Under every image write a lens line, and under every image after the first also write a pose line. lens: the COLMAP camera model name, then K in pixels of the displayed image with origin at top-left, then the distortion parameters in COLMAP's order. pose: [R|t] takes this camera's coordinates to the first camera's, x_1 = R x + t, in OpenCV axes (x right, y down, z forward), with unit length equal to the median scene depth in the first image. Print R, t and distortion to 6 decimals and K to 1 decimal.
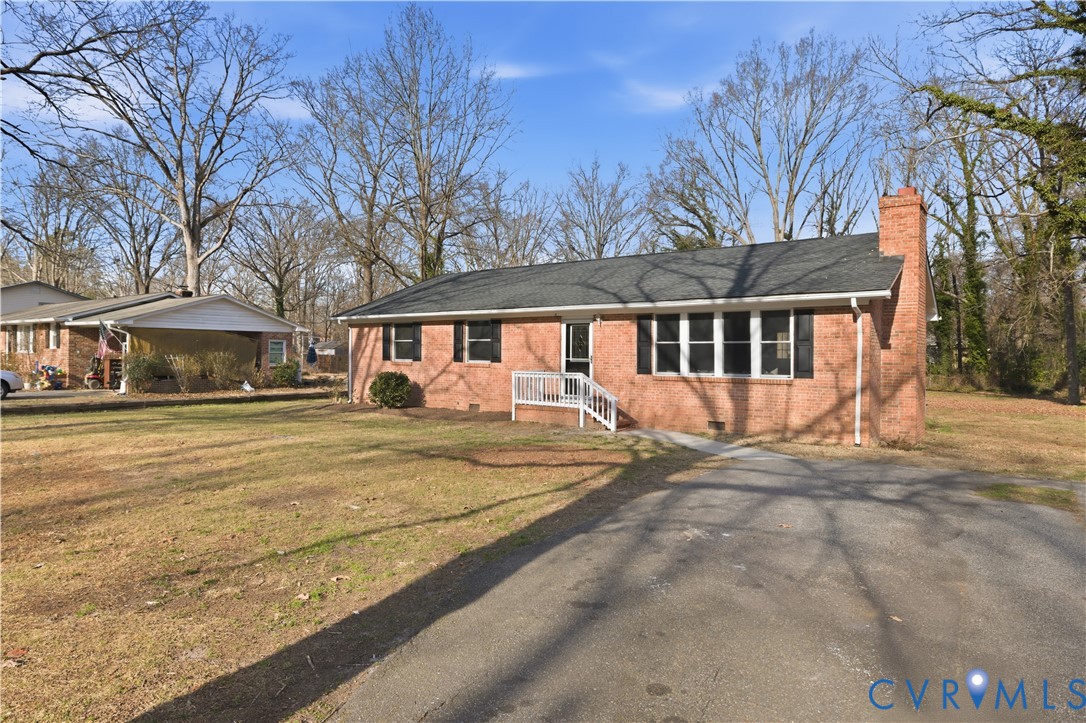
lens RADIAL K [[470.9, 0, 542.5], [0, 470.9, 348.5], [0, 0, 1]] dist [-0.023964, 0.000217]
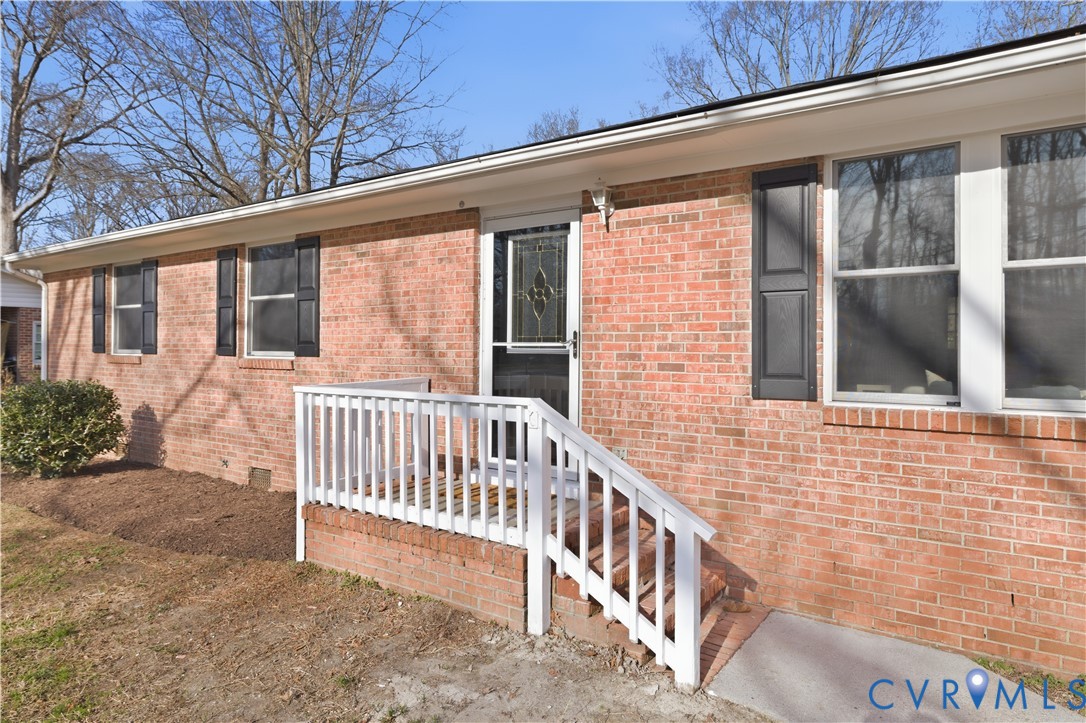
lens RADIAL K [[470.9, 0, 542.5], [0, 470.9, 348.5], [0, 0, 1]] dist [-0.023964, 0.000217]
pose [[0.998810, 0.000046, 0.048765, 0.066765], [-0.000174, 0.999997, 0.002610, 0.024104], [-0.048765, -0.002616, 0.998807, 0.686739]]
